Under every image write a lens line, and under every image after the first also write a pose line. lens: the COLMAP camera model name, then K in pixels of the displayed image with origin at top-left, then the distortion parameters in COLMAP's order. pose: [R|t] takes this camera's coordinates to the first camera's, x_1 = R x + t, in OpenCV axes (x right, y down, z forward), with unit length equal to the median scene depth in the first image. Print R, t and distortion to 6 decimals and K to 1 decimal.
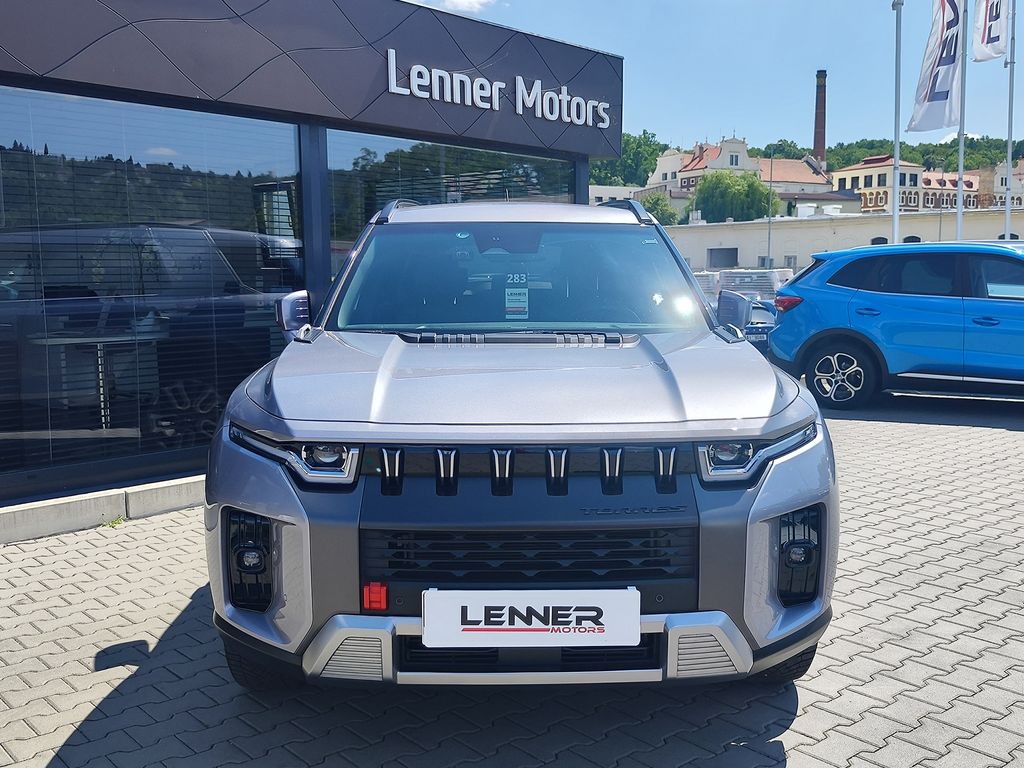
lens RADIAL K [[921.3, 0, 512.0], [0, 921.3, 384.0], [0, 0, 1]] dist [0.004194, 0.000028]
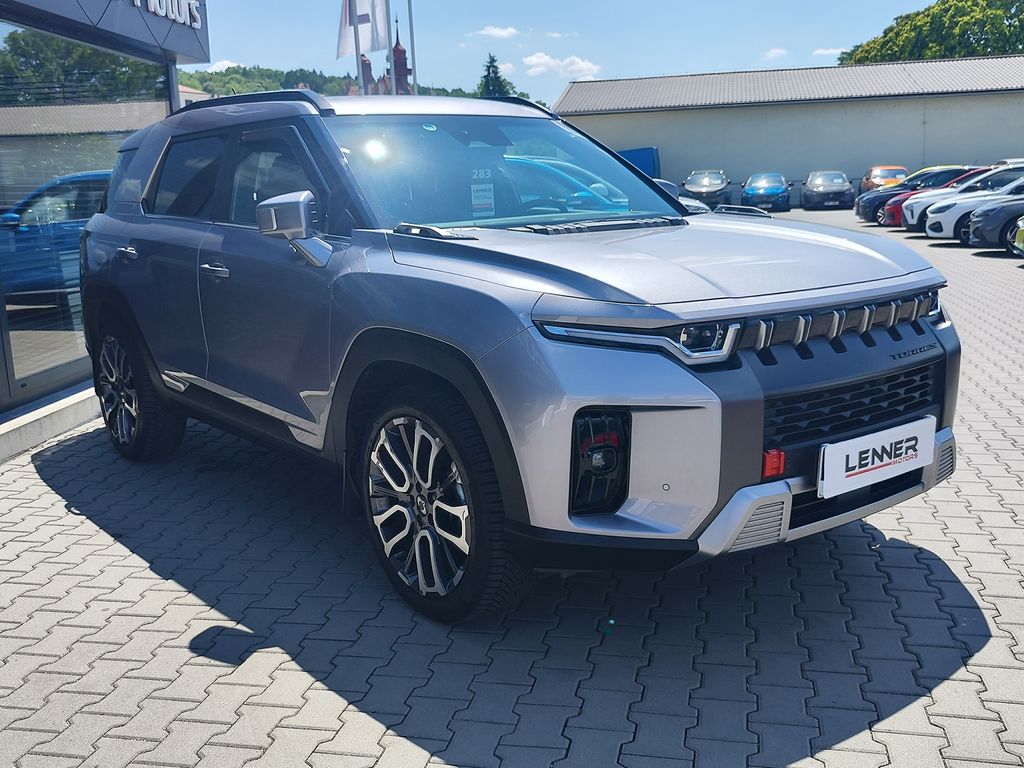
lens RADIAL K [[921.3, 0, 512.0], [0, 921.3, 384.0], [0, 0, 1]] dist [0.004194, 0.000028]
pose [[0.847929, -0.138072, 0.511813, -0.897348], [0.095729, 0.989494, 0.108341, 0.003127], [-0.521395, -0.042870, 0.852238, 0.274685]]
